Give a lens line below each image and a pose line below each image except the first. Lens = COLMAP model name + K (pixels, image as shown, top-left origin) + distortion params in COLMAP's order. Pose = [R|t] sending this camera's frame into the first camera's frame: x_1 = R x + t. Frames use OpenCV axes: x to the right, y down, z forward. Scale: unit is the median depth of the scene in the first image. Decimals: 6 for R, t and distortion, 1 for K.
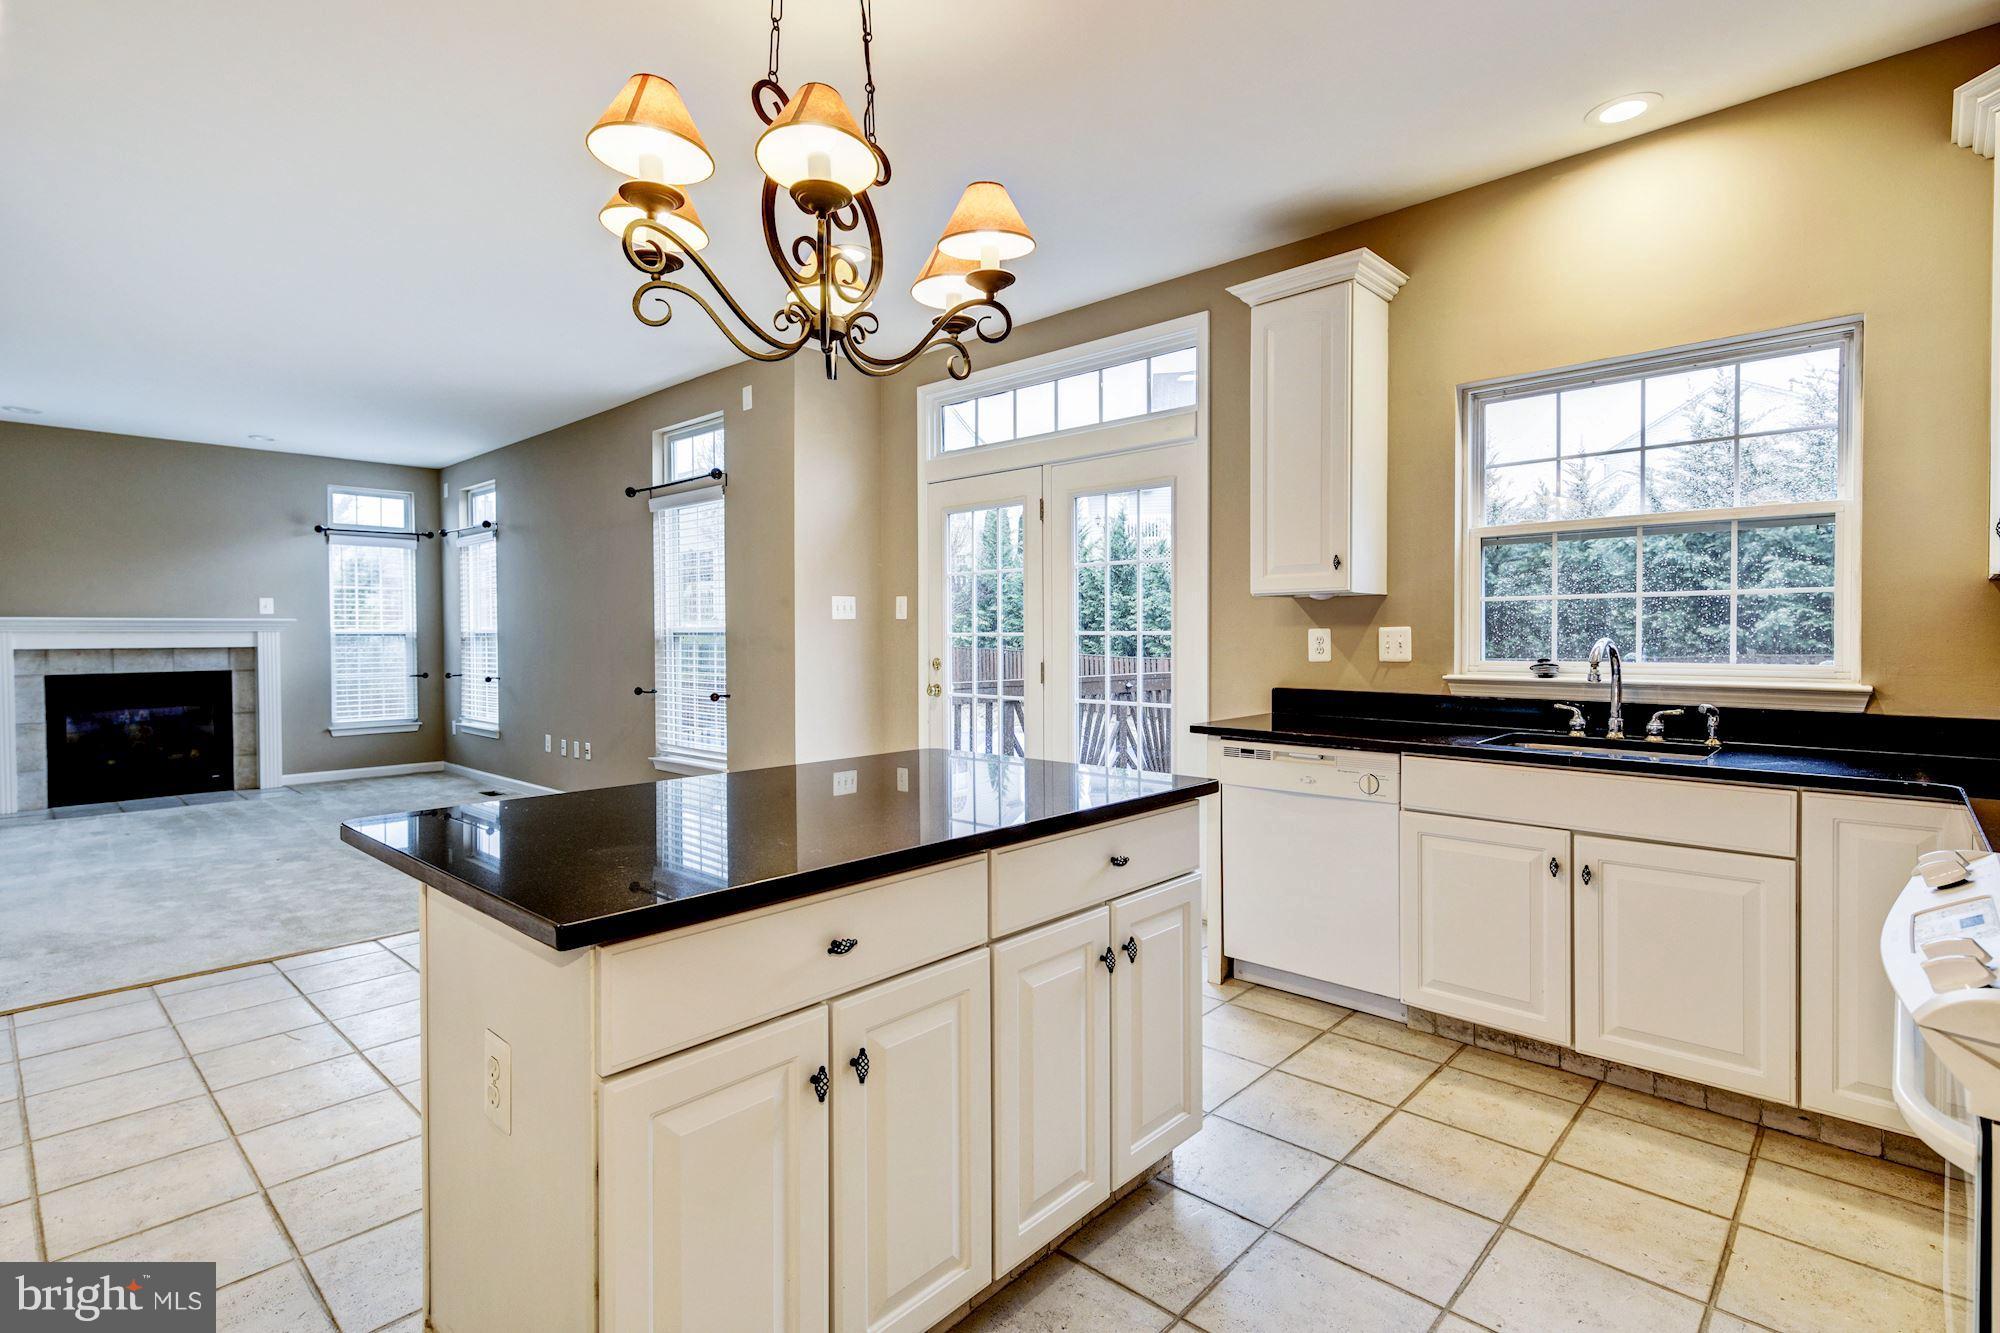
lens RADIAL K [[968.5, 0, 996.6], [0, 968.5, 655.7], [0, 0, 1]] dist [0.020476, -0.001104]
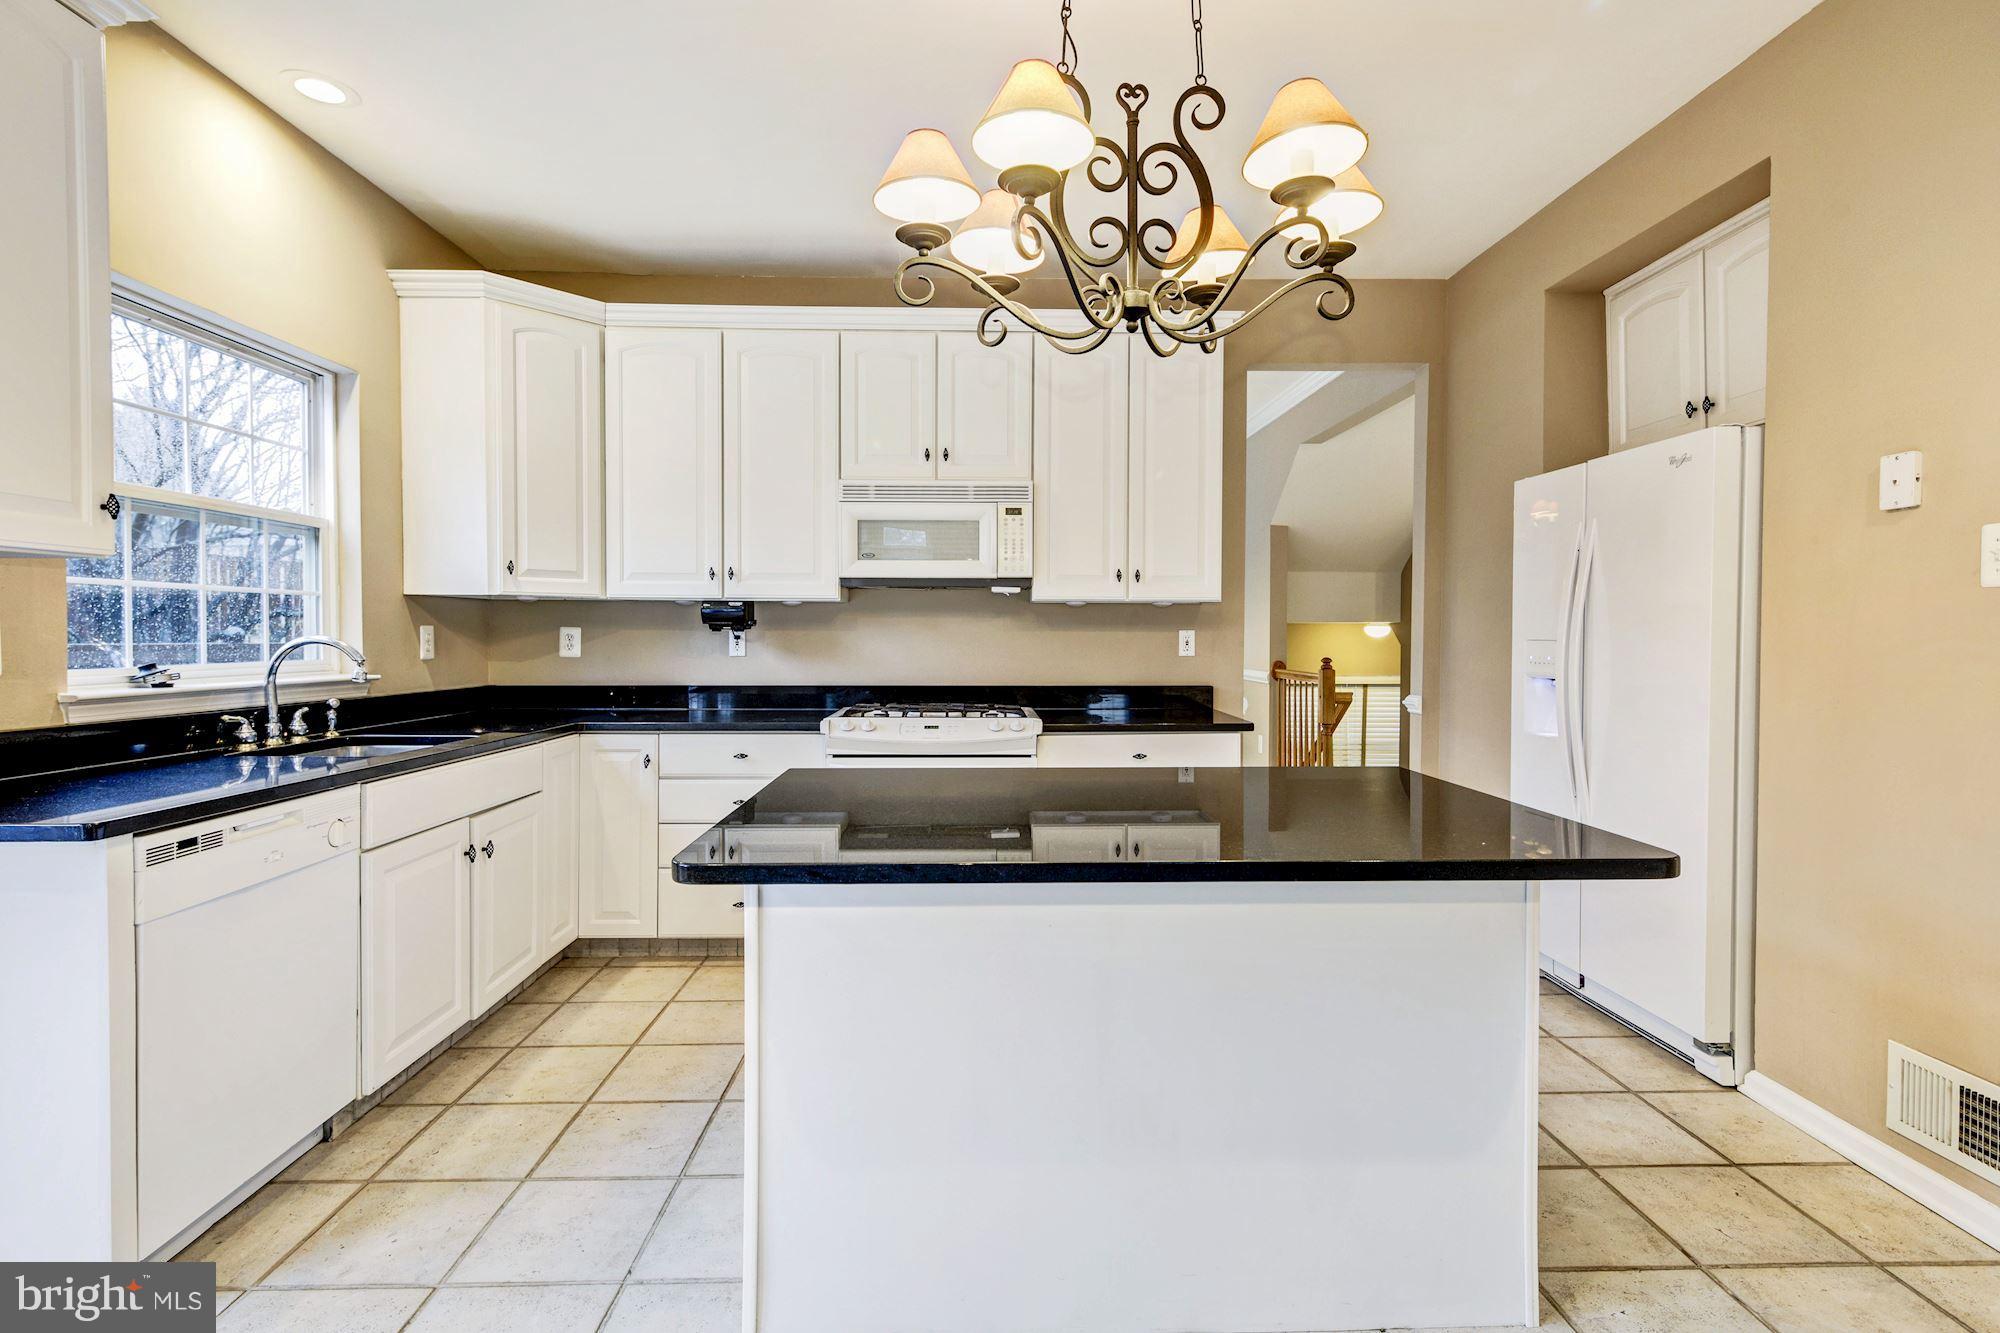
lens RADIAL K [[968.5, 0, 999.3], [0, 968.5, 652.8], [0, 0, 1]] dist [0.020476, -0.001104]
pose [[-0.705398, -0.010518, 0.708733, -0.509933], [0.016757, 0.999363, 0.031510, -0.020122], [-0.708613, 0.034103, -0.704772, 1.190784]]
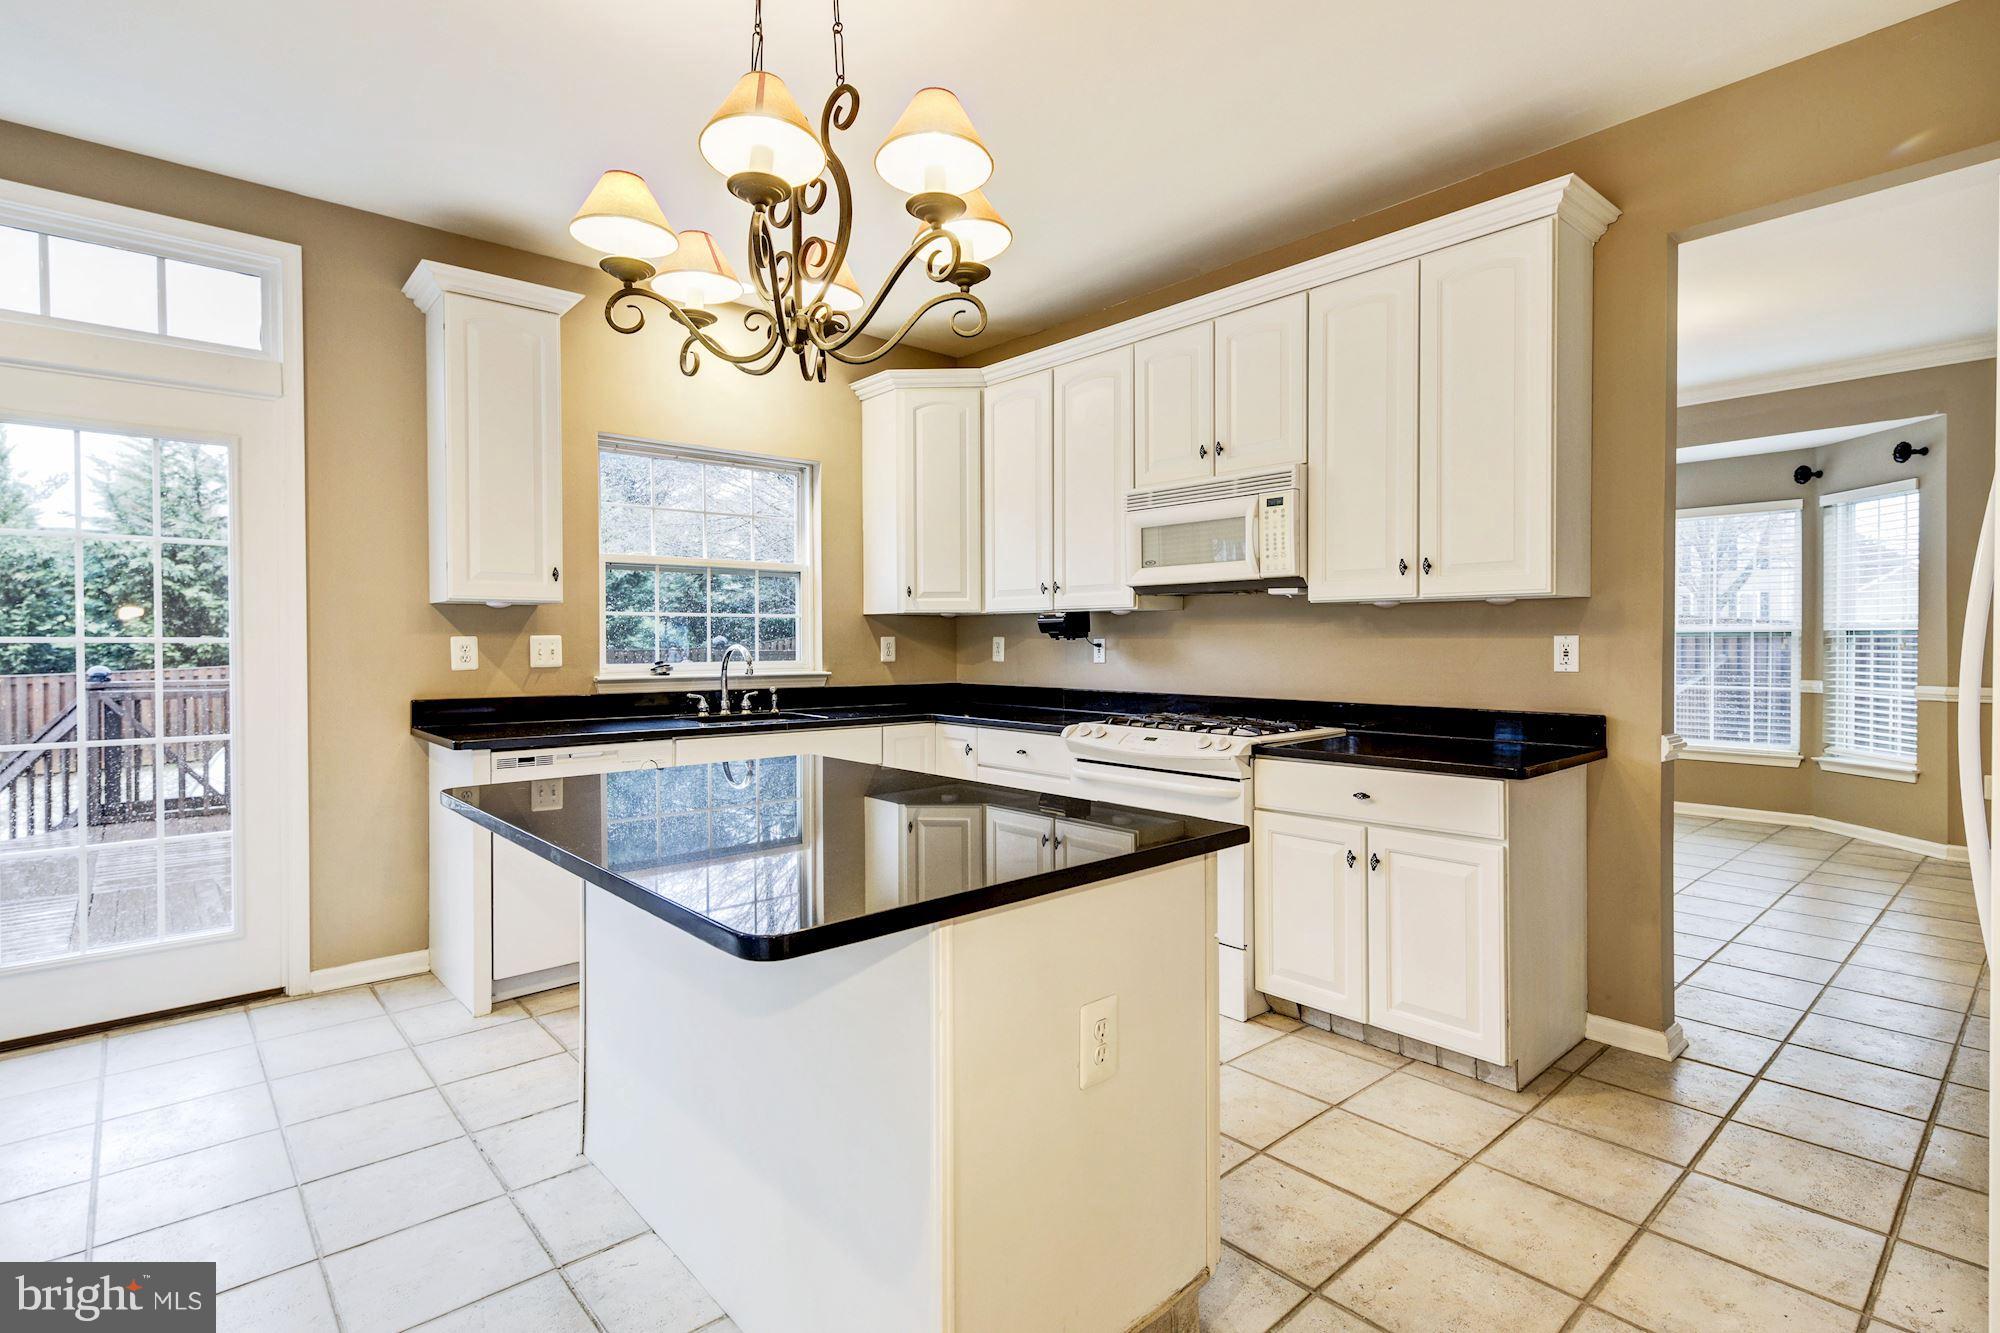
lens RADIAL K [[968.5, 0, 996.1], [0, 968.5, 654.8], [0, 0, 1]] dist [0.020476, -0.001104]
pose [[0.090756, -0.009498, 0.995828, -0.768159], [0.023820, 0.999689, 0.007364, -0.004666], [-0.995588, 0.023052, 0.090954, 0.482742]]
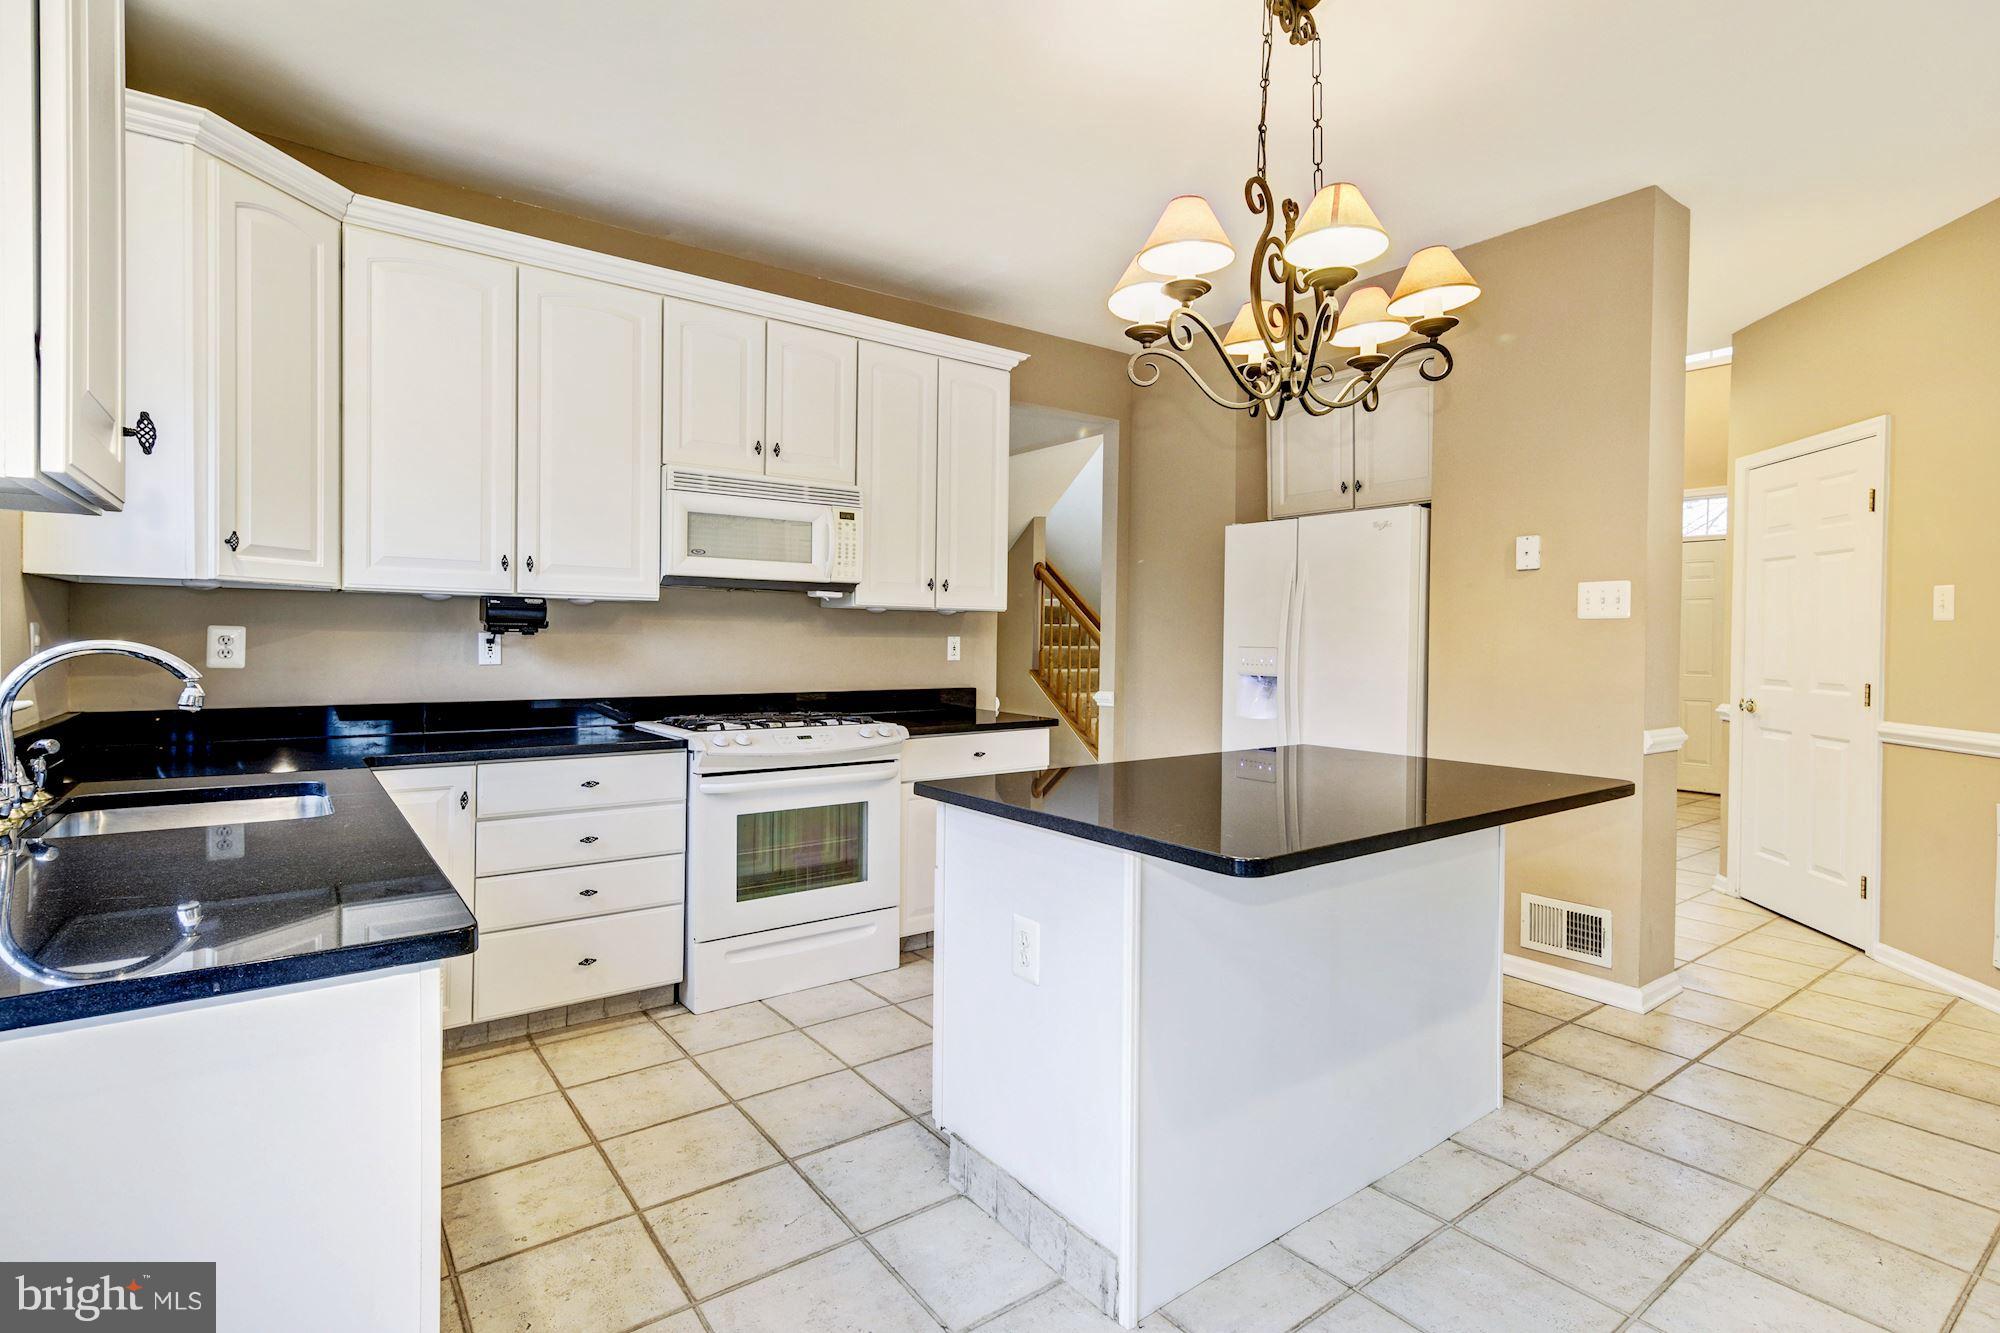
lens RADIAL K [[968.5, 0, 999.0], [0, 968.5, 651.1], [0, 0, 1]] dist [0.020476, -0.001104]
pose [[-0.984839, -0.007160, 0.173325, -0.025063], [-0.001340, 0.999432, 0.033672, -0.032402], [-0.173467, 0.032929, -0.984289, 1.492699]]
